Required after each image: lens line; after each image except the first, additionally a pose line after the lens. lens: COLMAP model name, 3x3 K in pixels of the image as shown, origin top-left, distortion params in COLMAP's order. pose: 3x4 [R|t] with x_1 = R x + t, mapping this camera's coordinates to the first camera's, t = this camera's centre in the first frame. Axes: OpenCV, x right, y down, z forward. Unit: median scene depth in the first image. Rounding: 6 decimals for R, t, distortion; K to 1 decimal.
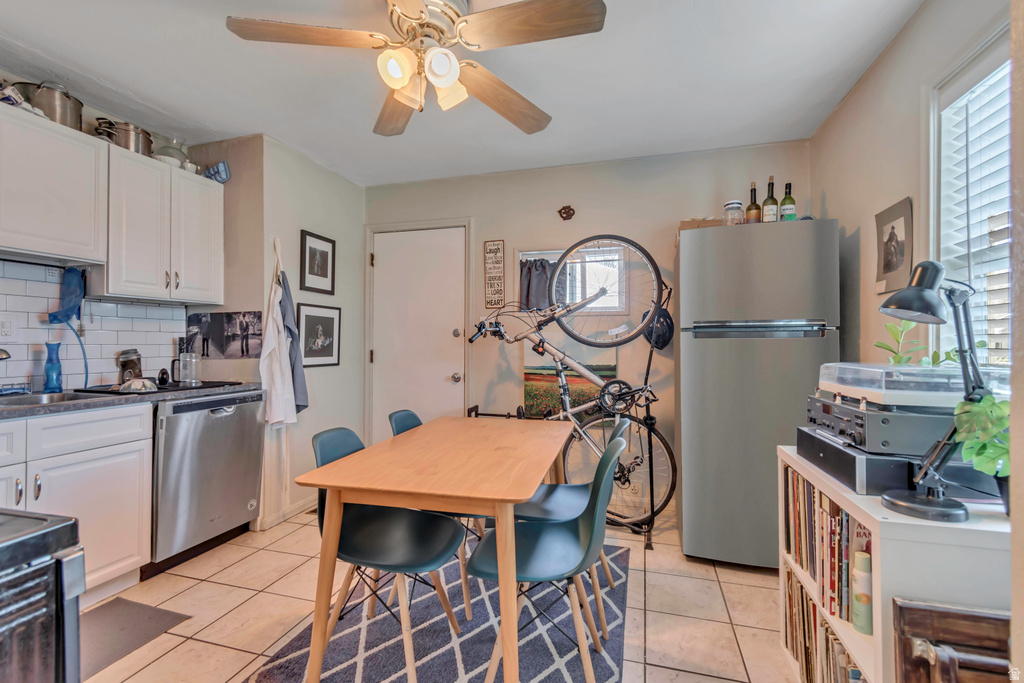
lens RADIAL K [[448.3, 0, 514.5], [0, 448.3, 339.9], [0, 0, 1]] dist [0.002161, 0.000184]
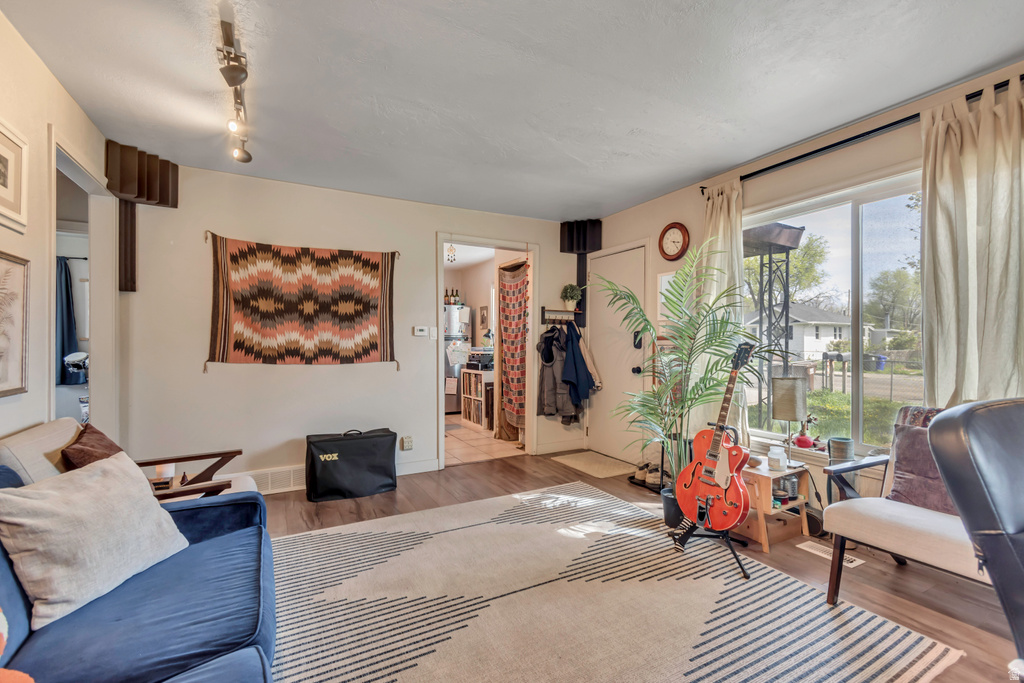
lens RADIAL K [[448.3, 0, 513.2], [0, 448.3, 342.3], [0, 0, 1]] dist [0.002161, 0.000184]
pose [[0.709990, -0.000320, 0.704212, -1.084090], [-0.006476, 0.999955, 0.006984, -0.017244], [-0.704182, -0.009519, 0.709955, -1.228377]]
